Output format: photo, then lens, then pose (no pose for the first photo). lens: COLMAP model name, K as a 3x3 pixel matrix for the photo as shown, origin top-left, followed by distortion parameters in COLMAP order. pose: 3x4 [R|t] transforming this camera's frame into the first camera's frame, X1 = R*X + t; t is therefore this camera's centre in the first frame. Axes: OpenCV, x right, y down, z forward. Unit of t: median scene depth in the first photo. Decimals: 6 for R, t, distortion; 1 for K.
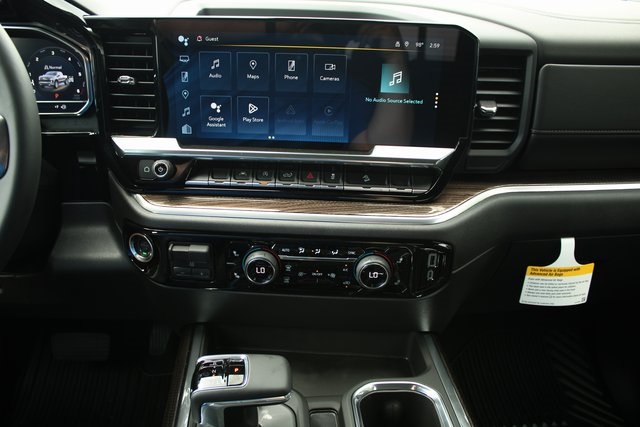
lens RADIAL K [[631.5, 0, 320.0], [0, 631.5, 213.5], [0, 0, 1]] dist [-0.162295, 0.007912]
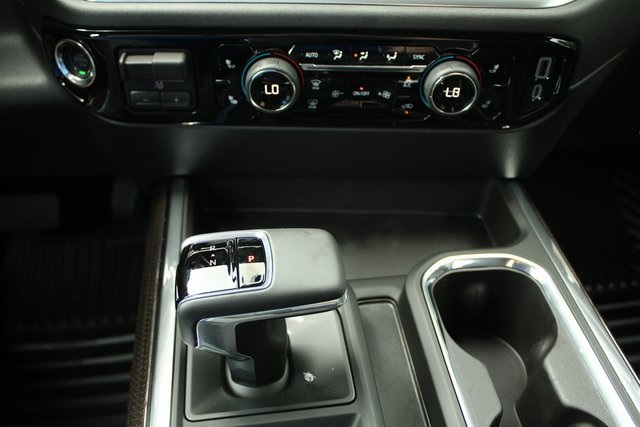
lens RADIAL K [[603.5, 0, 320.6], [0, 603.5, 238.7], [0, 0, 1]] dist [-0.100409, 0.011387]
pose [[0.997889, -0.038931, 0.051981, -0.082337], [0.021871, 0.955103, 0.295466, 0.056729], [-0.061150, -0.293705, 0.953938, 0.385820]]
